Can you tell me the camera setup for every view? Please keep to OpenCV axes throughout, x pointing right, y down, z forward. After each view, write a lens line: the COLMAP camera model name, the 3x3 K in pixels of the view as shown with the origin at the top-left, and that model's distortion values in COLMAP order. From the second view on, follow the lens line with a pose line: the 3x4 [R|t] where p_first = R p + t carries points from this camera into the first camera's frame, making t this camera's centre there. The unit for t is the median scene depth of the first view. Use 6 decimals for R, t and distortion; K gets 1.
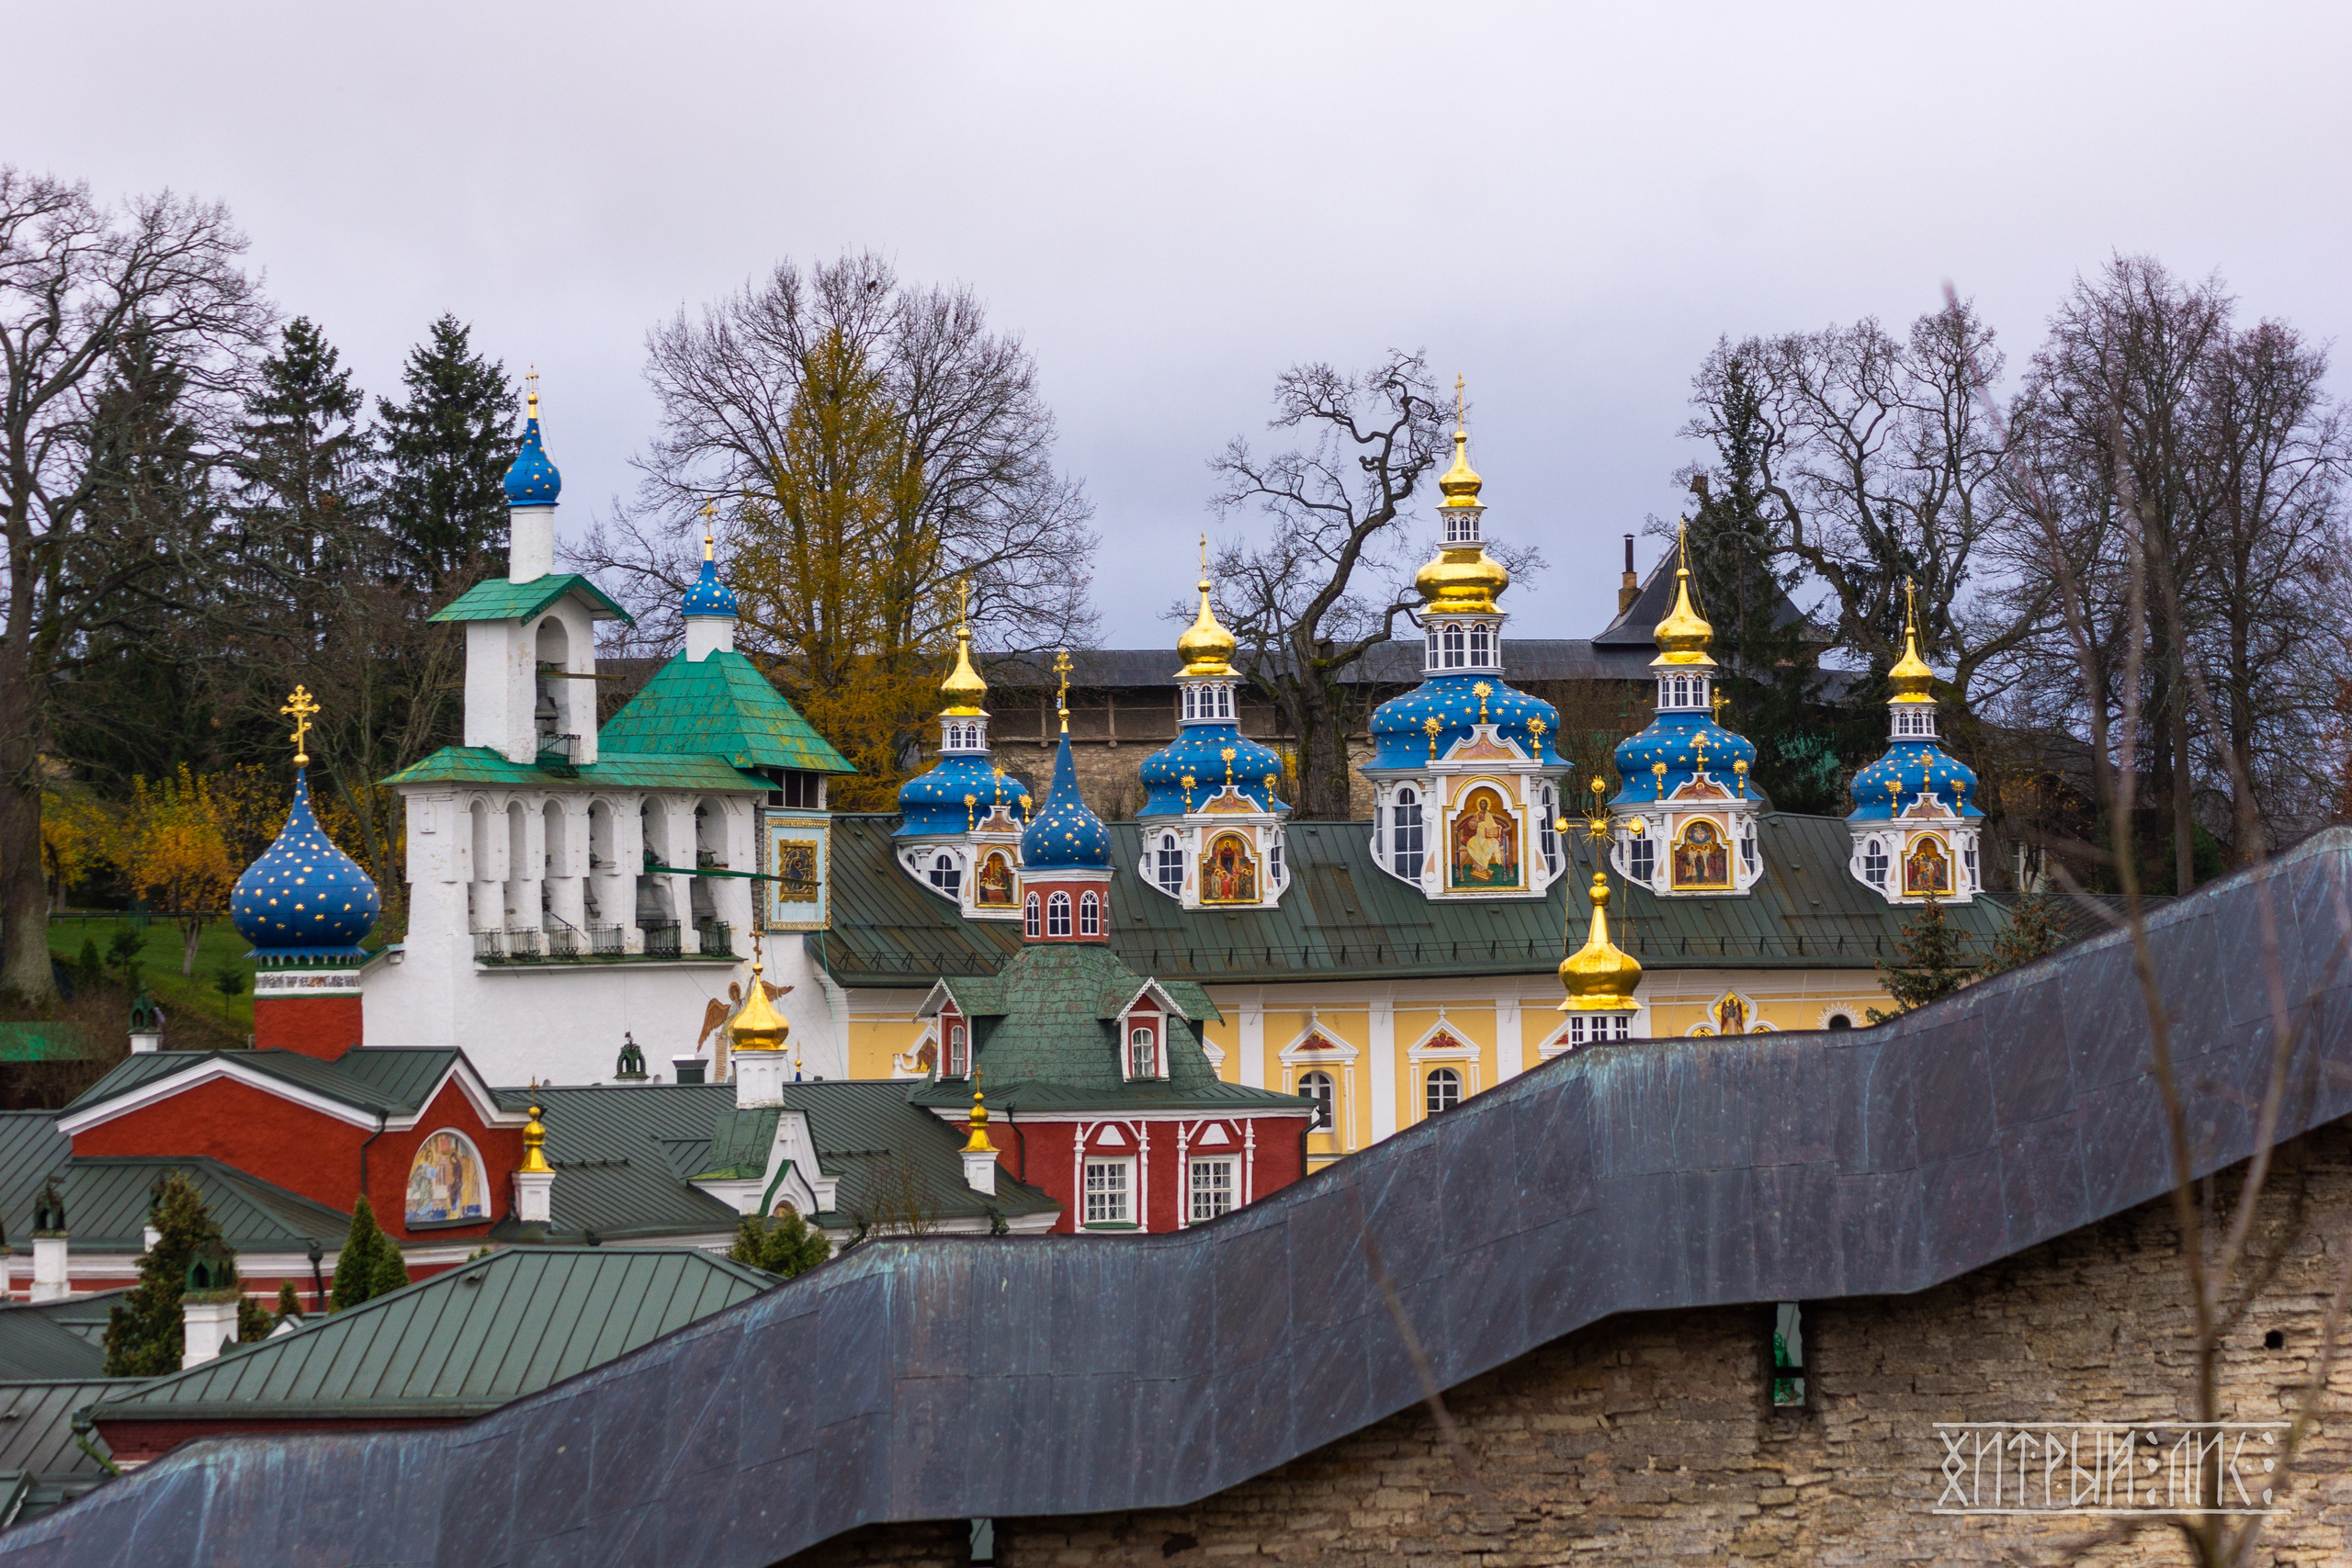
lens RADIAL K [[7984.3, 0, 1176.0], [0, 7984.3, 784.0], [0, 0, 1]] dist [-0.111033, 1.040758]
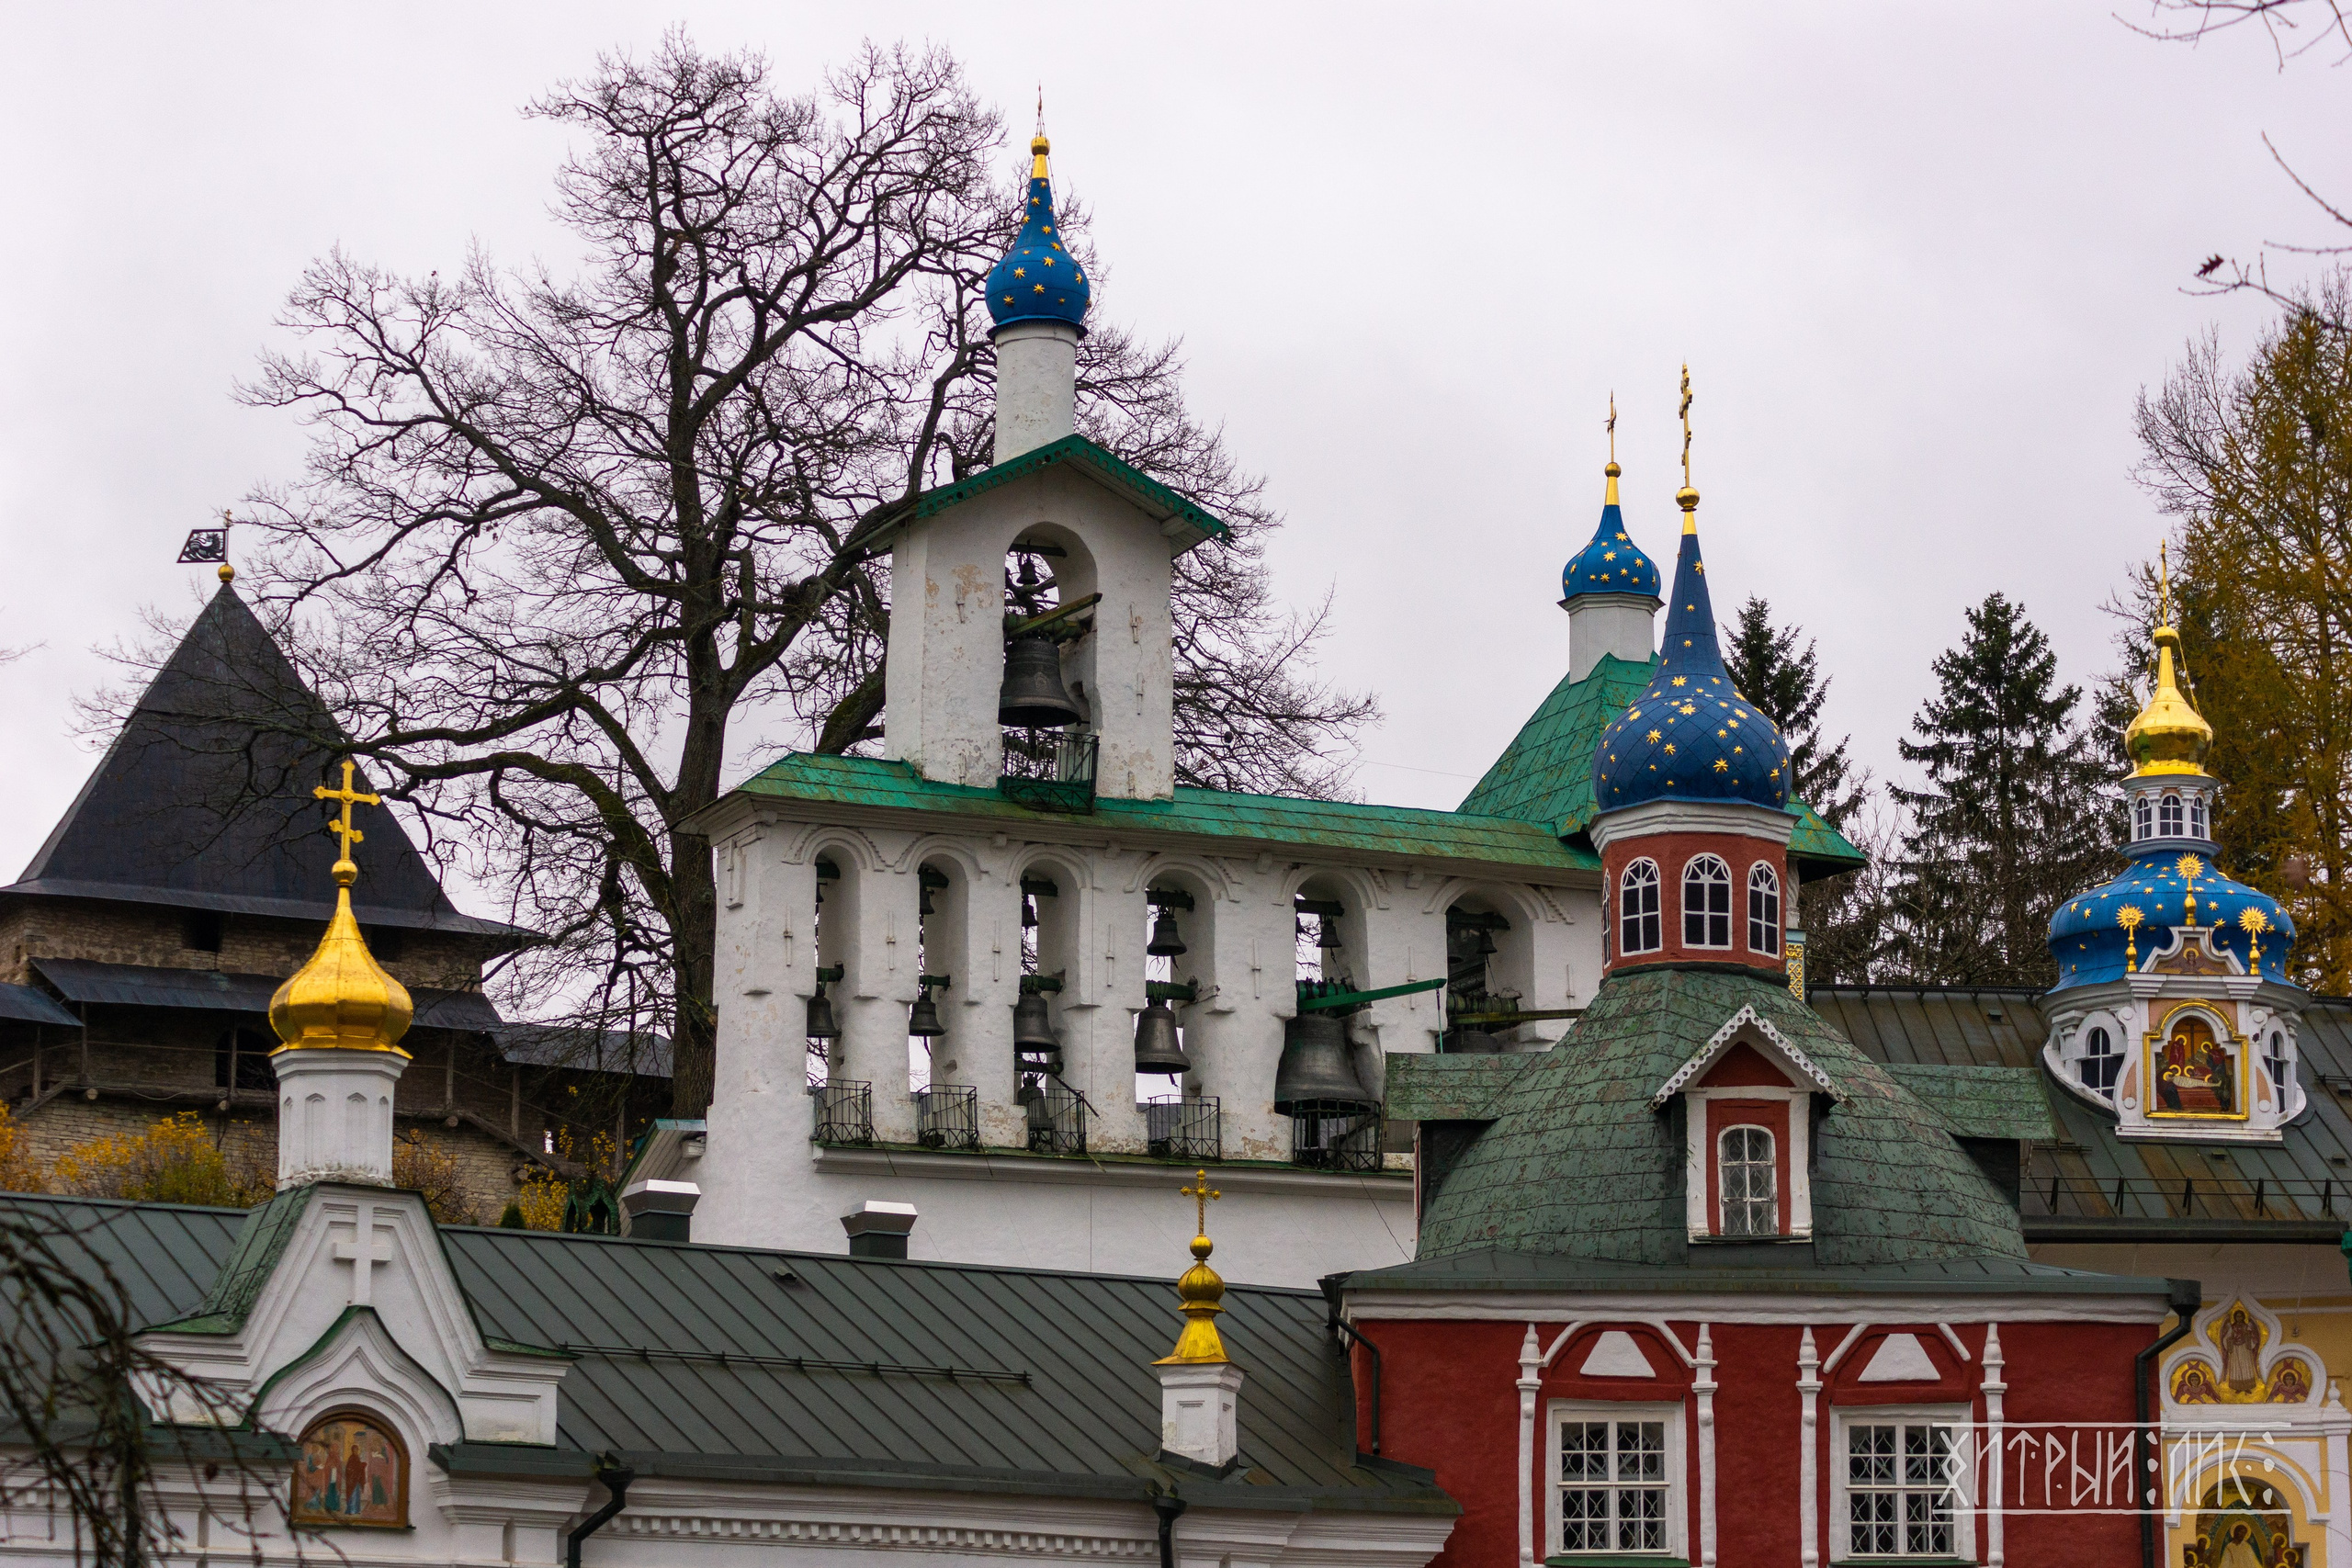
lens RADIAL K [[6009.3, 0, 1176.0], [0, 6009.3, 784.0], [0, 0, 1]] dist [-0.049393, -0.253062]
pose [[0.845626, -0.095770, -0.525113, 0.129376], [0.001867, 0.984297, -0.176508, 0.062873], [0.533772, 0.148280, 0.832527, 0.627040]]
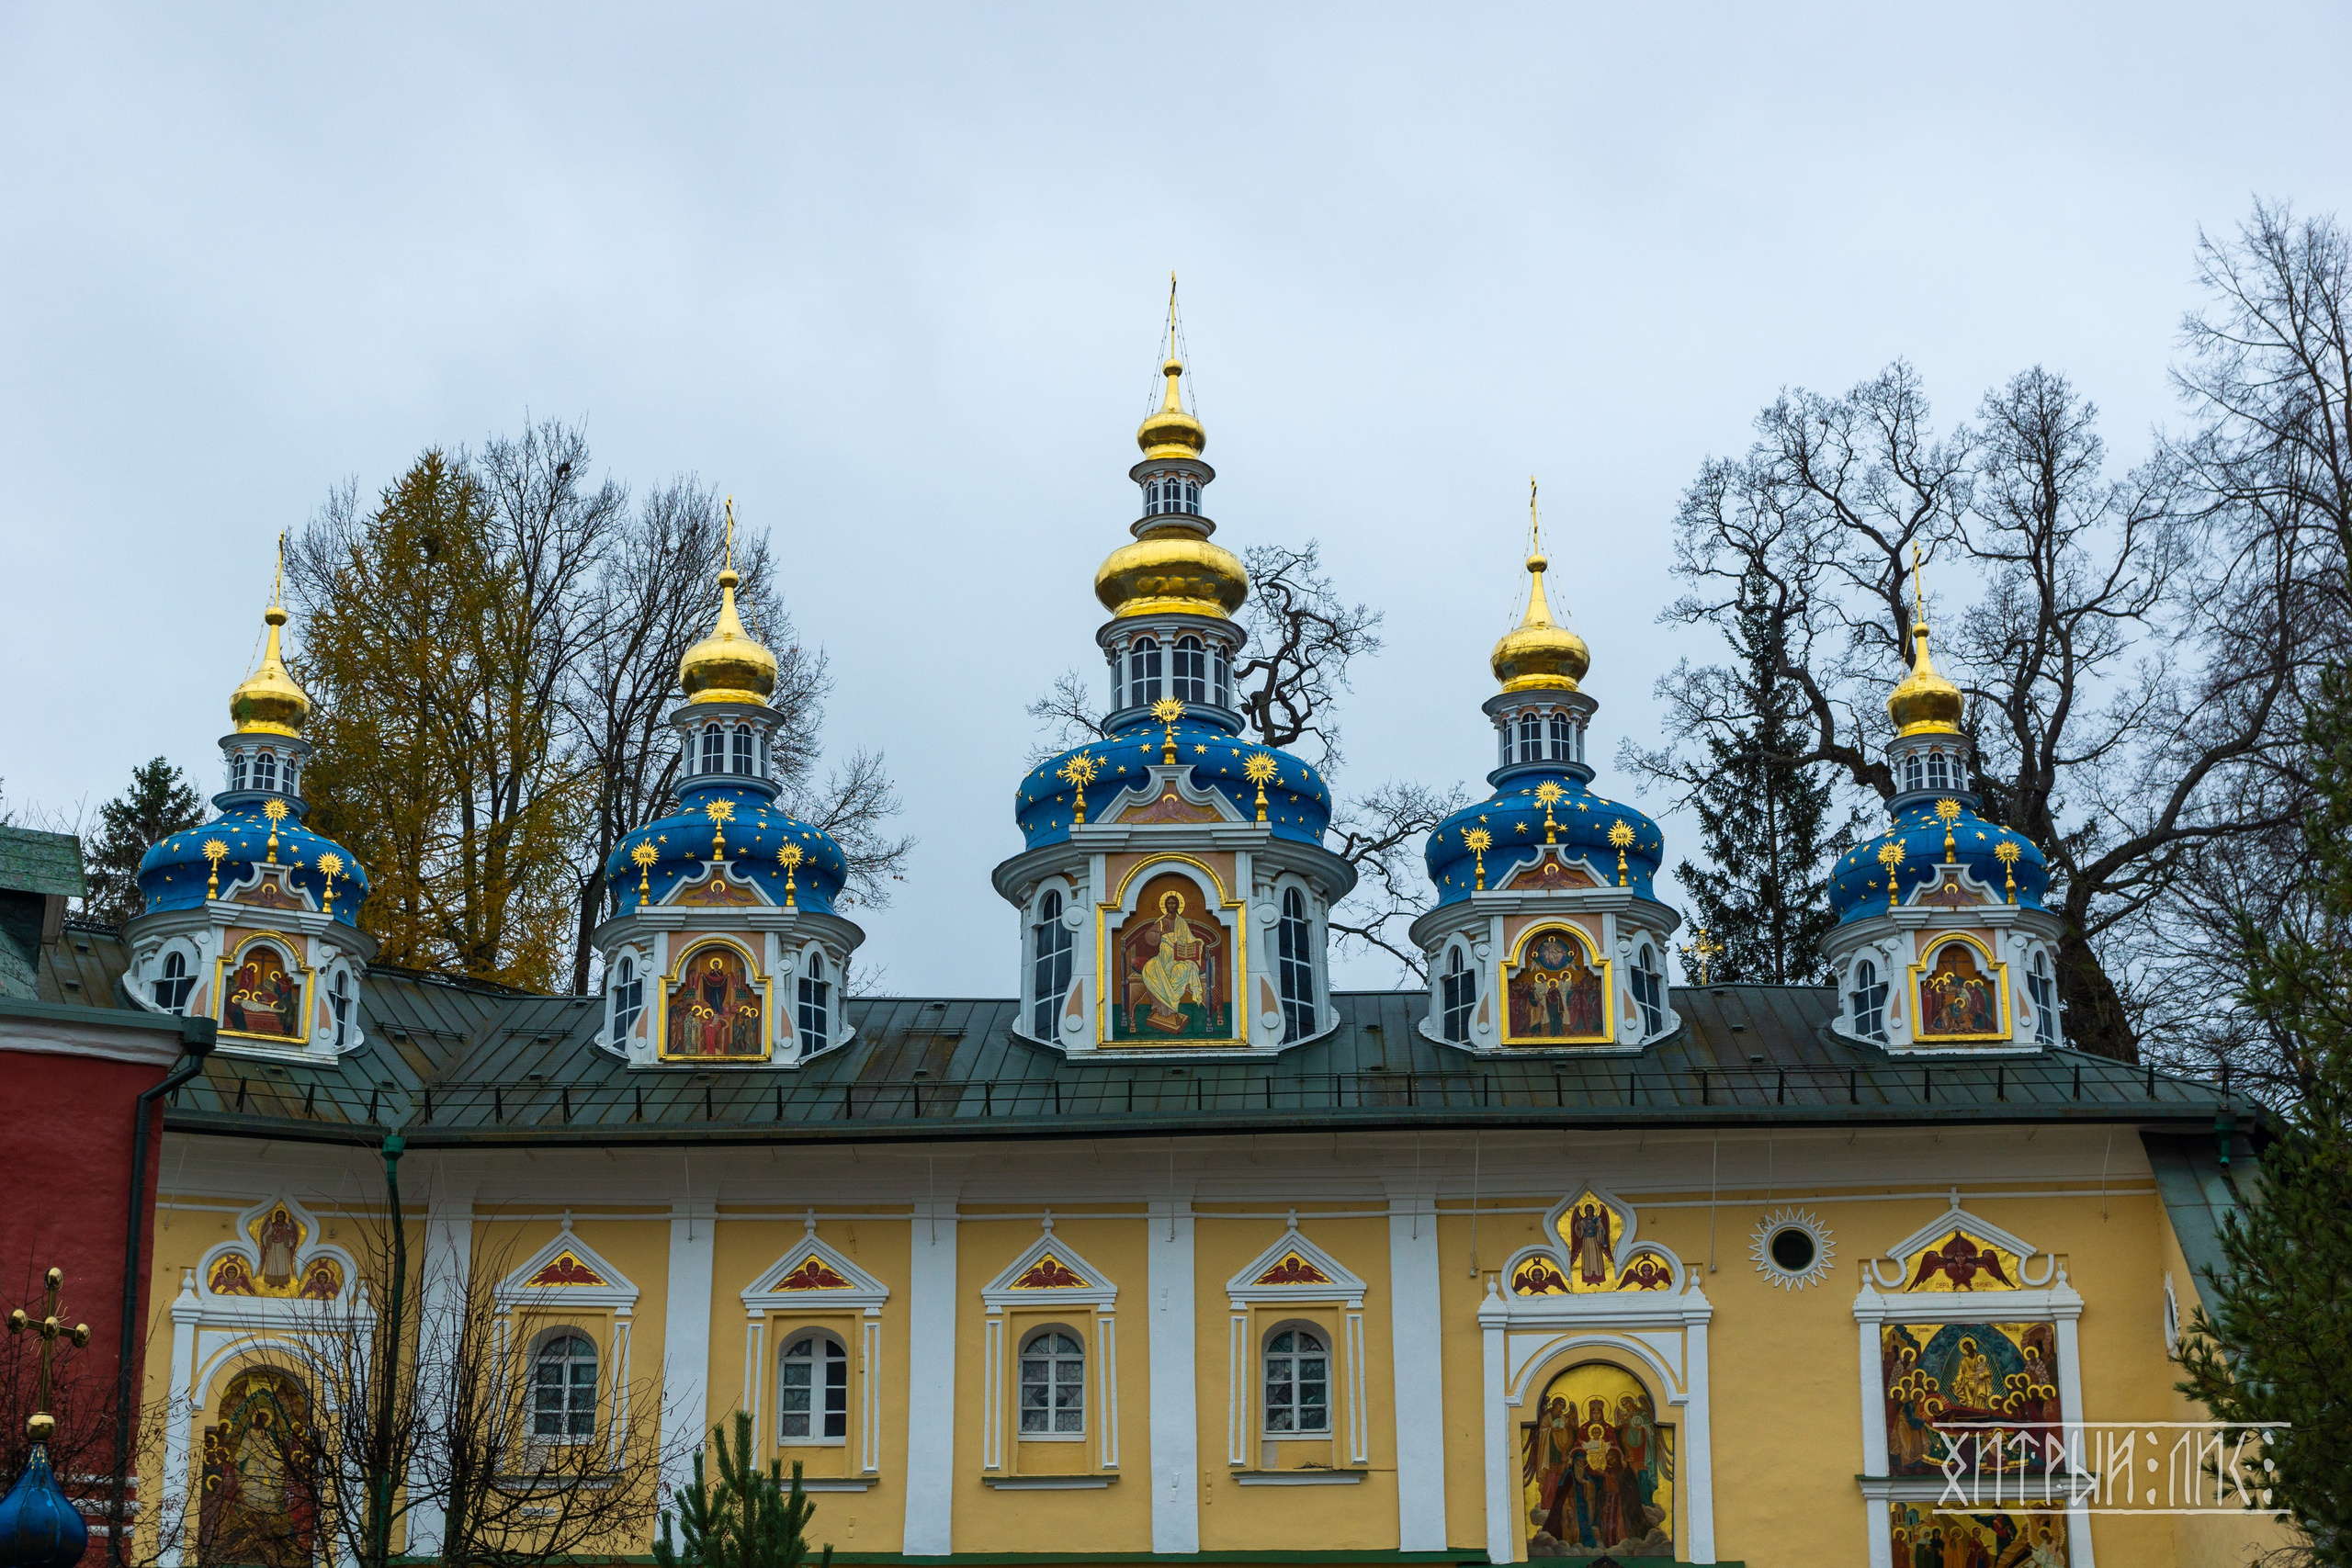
lens RADIAL K [[3997.0, 0, 1206.3], [0, 3997.0, 784.1], [0, 0, 1]] dist [-0.027553, 0.171508]
pose [[0.985029, -0.042586, -0.167045, 0.091183], [-0.003846, 0.963336, -0.268272, 0.073175], [0.172345, 0.264898, 0.948750, 0.732315]]
